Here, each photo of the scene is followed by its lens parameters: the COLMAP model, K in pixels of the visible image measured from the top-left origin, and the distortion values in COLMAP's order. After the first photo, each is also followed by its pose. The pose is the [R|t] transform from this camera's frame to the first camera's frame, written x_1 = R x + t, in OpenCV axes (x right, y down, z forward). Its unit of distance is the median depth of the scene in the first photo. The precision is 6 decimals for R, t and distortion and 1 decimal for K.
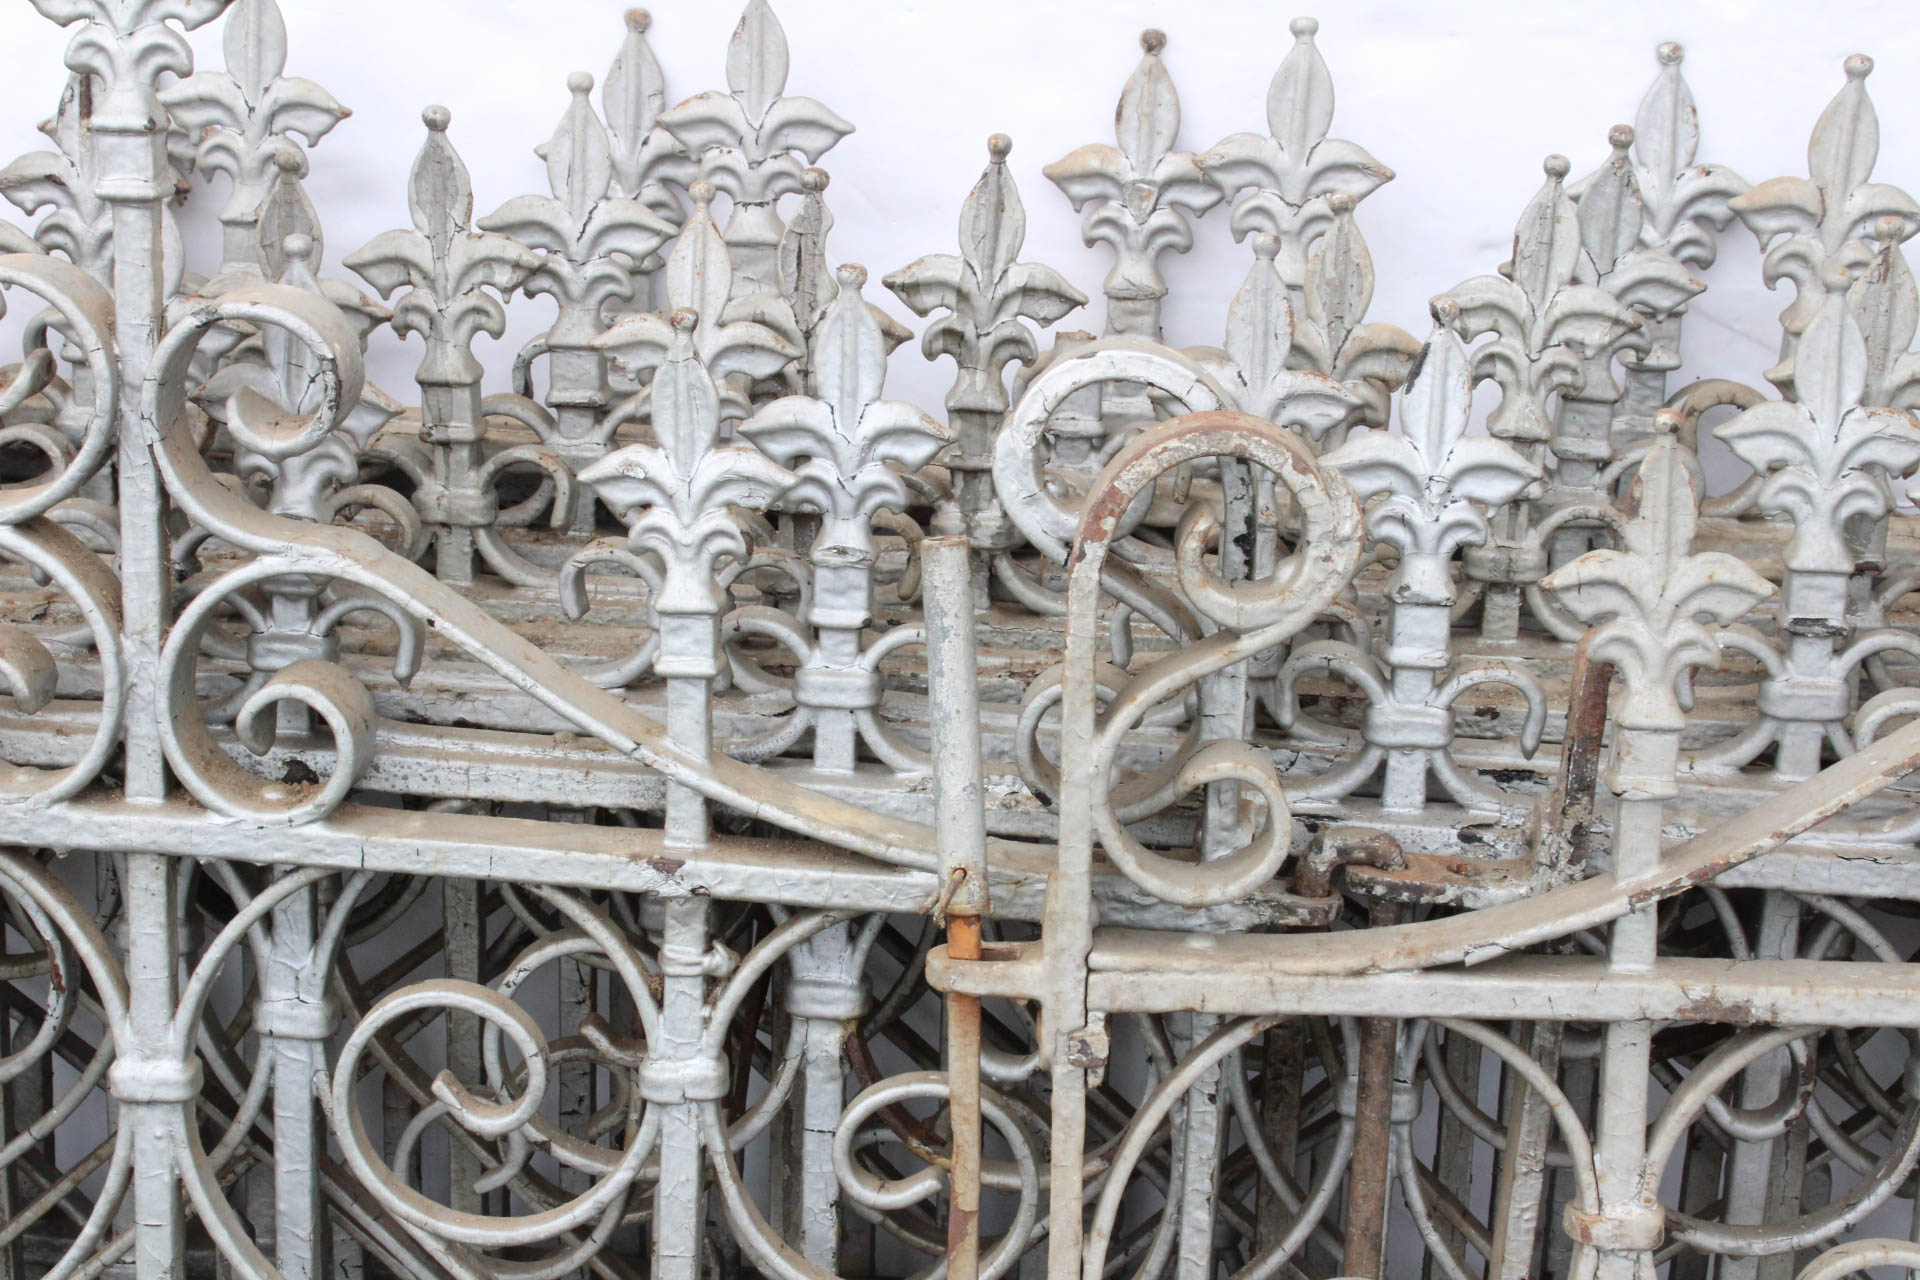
lens RADIAL K [[3426.0, 0, 938.1], [0, 3426.0, 637.3], [0, 0, 1]] dist [-0.004218, 0.184086]
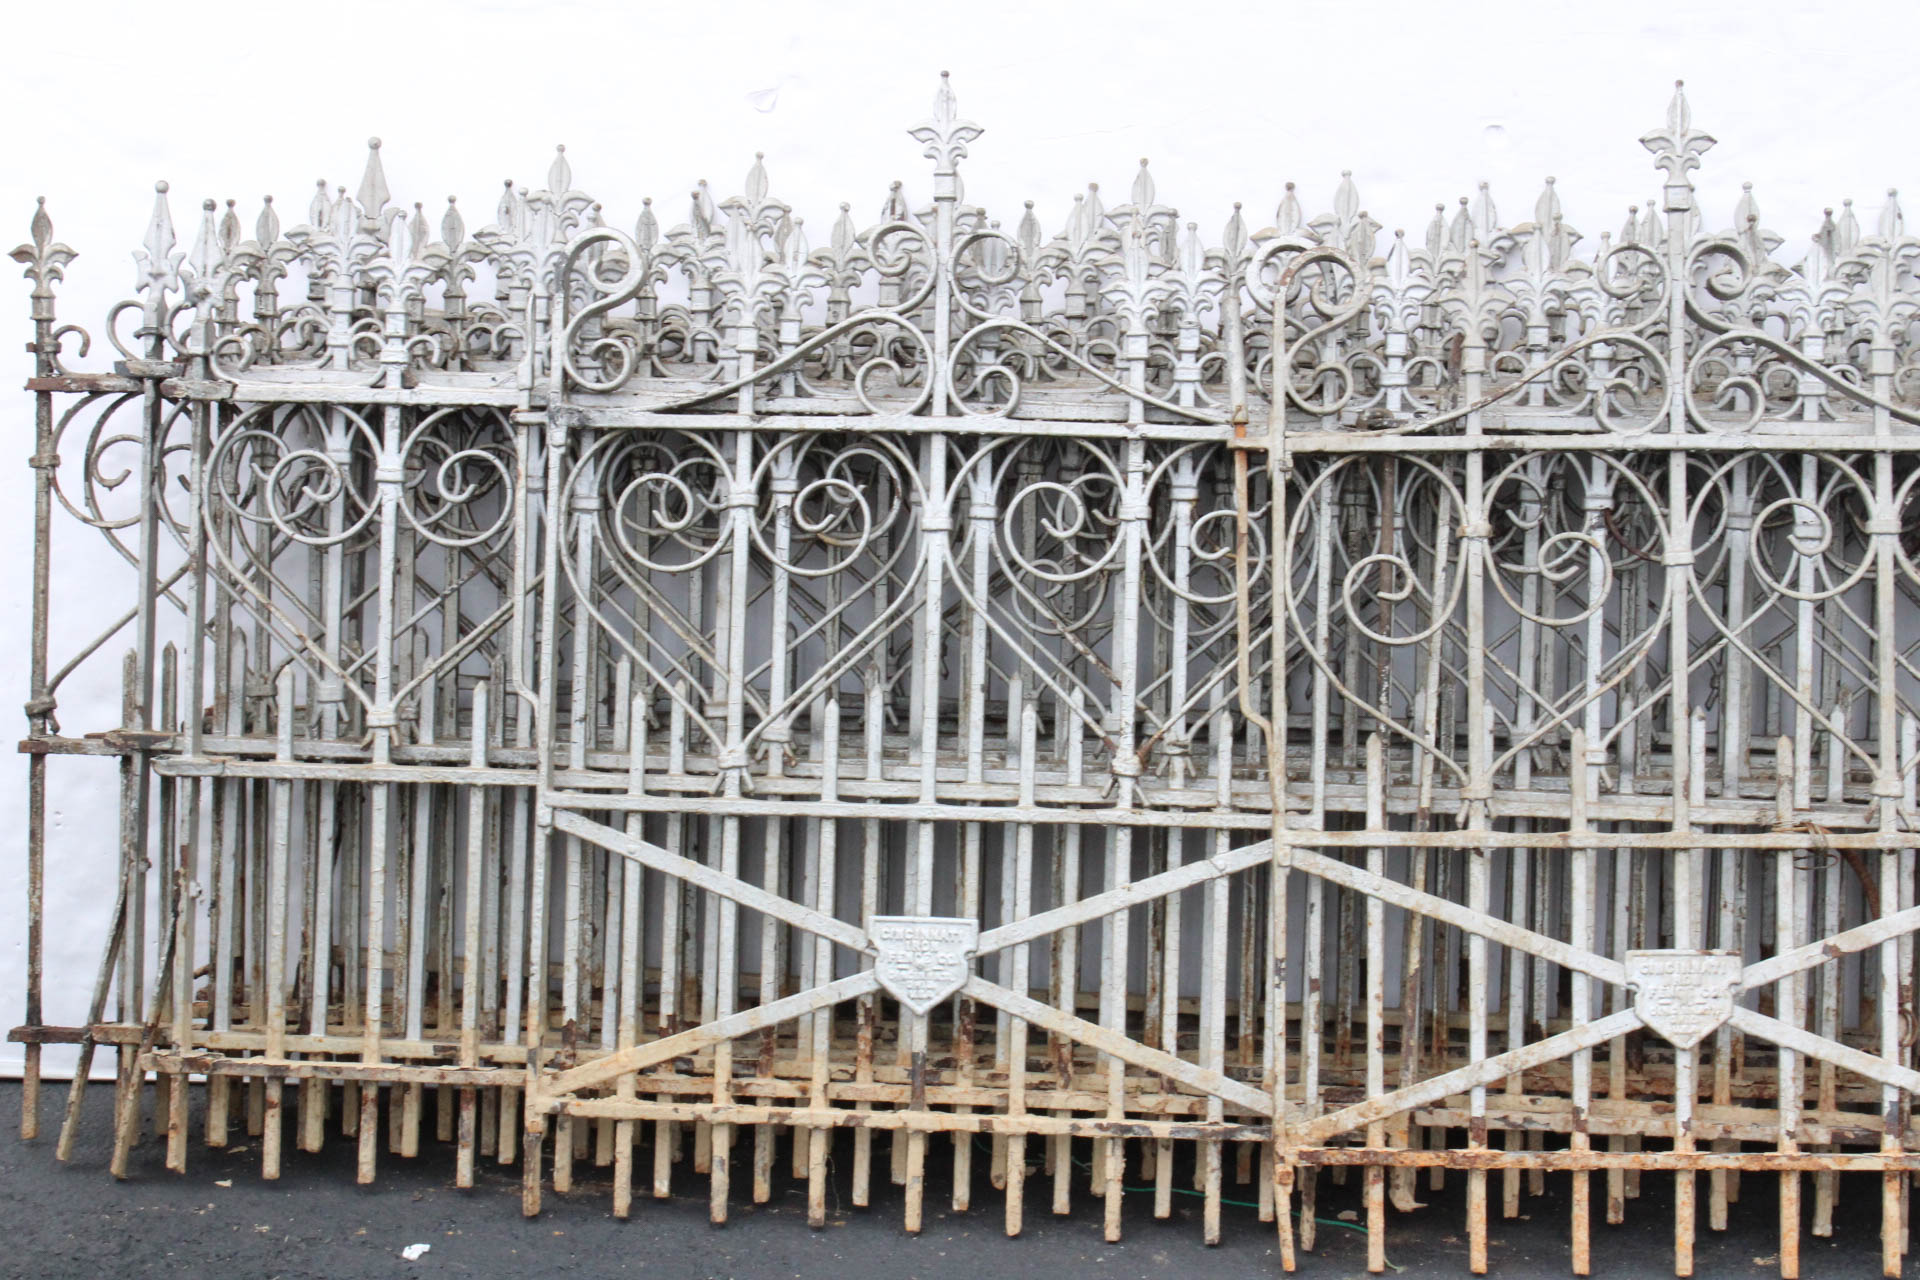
lens RADIAL K [[3640.6, 0, 958.3], [0, 3640.6, 619.8], [0, 0, 1]] dist [0.014321, 0.165259]
pose [[0.999969, -0.007771, 0.001219, -0.219194], [0.007788, 0.956464, -0.291748, 1.057217], [0.001101, 0.291748, 0.956495, -1.751752]]
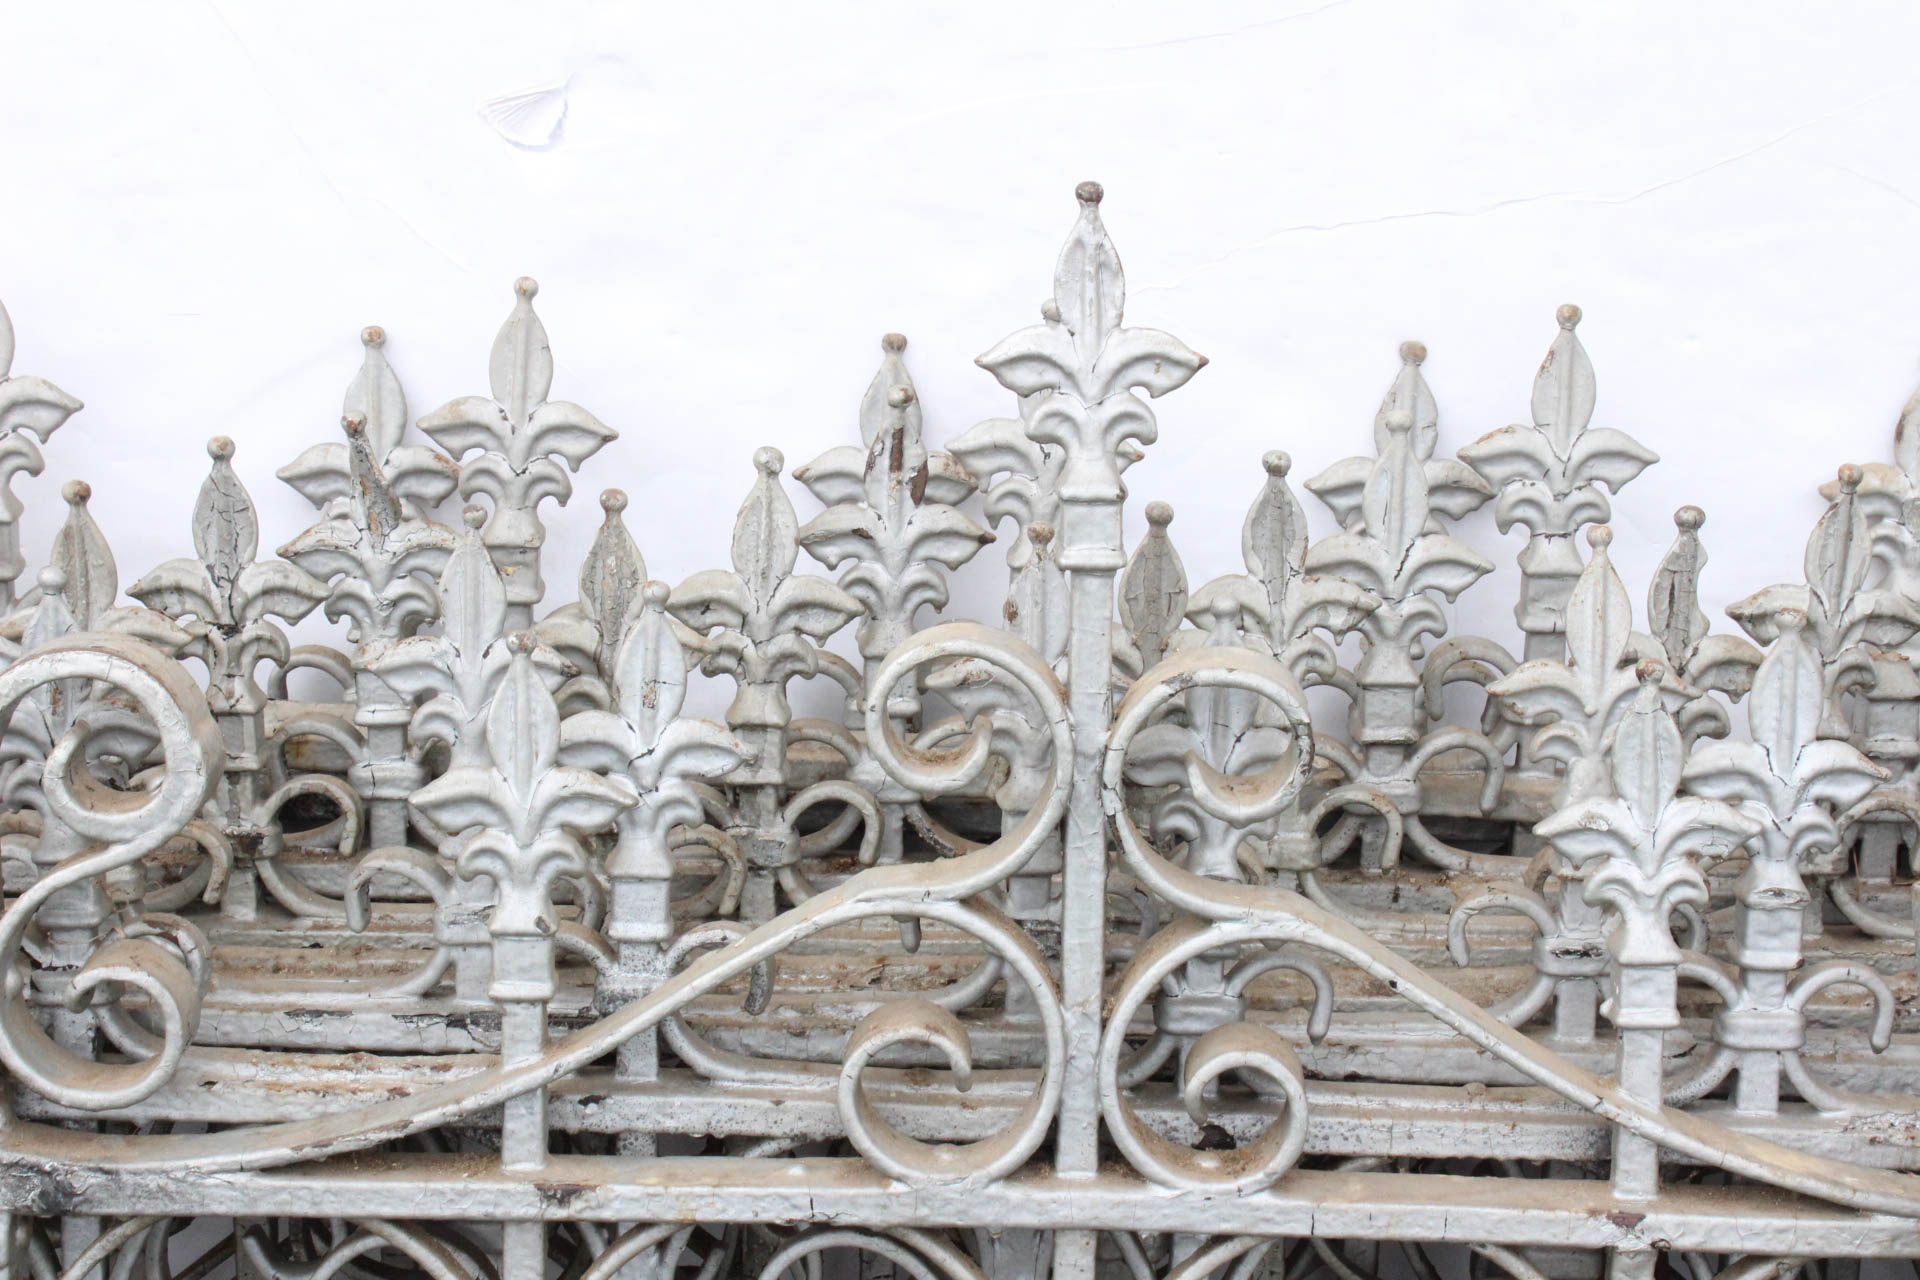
lens RADIAL K [[3426.0, 0, 938.1], [0, 3426.0, 637.3], [0, 0, 1]] dist [-0.004218, 0.184086]
pose [[0.996522, -0.033287, 0.076396, -0.338377], [0.037671, 0.997681, -0.056691, -0.051025], [-0.074332, 0.059372, 0.995465, 0.021696]]
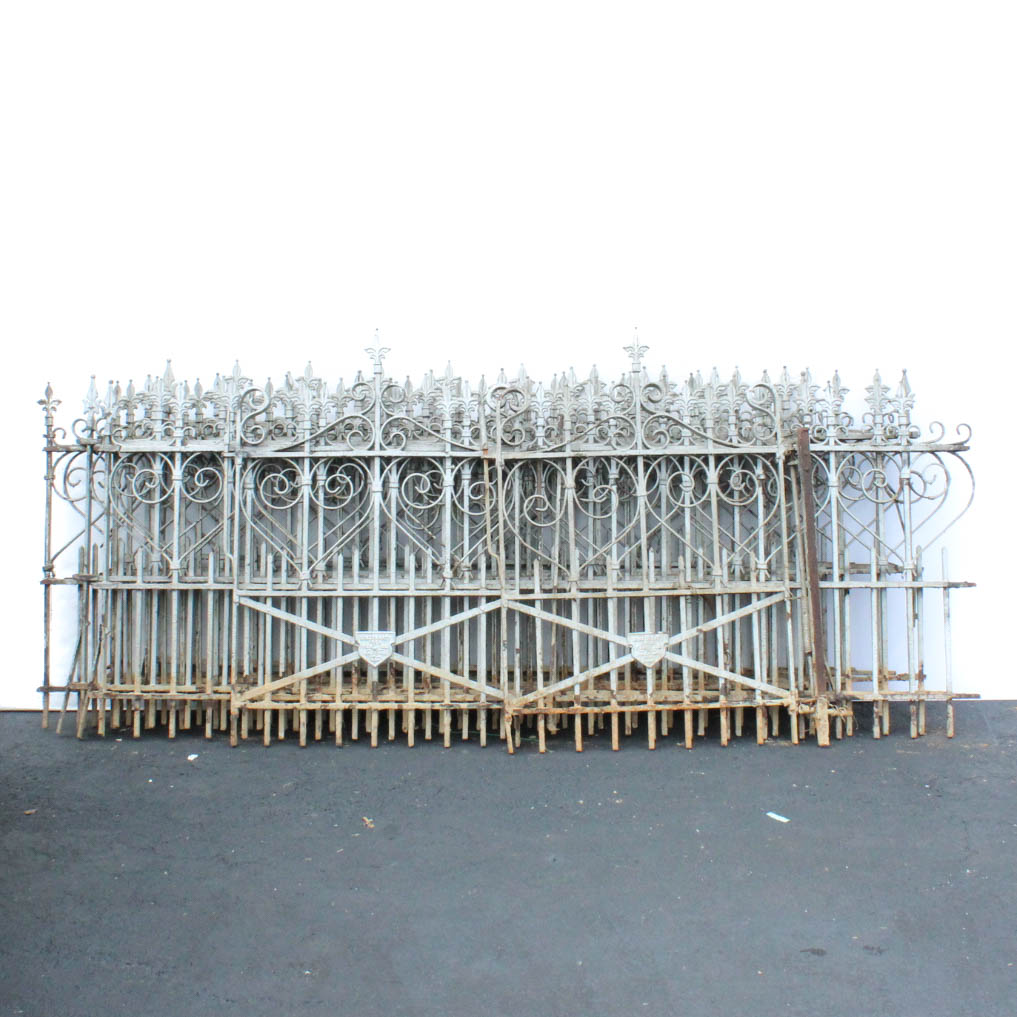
lens RADIAL K [[1608.8, 0, 508.1], [0, 1608.8, 456.2], [0, 0, 1]] dist [-0.138861, 0.074860]
pose [[0.996078, -0.027710, 0.084028, -0.240546], [0.058042, 0.921435, -0.384173, 1.449506], [-0.066780, 0.387543, 0.919430, -2.305165]]
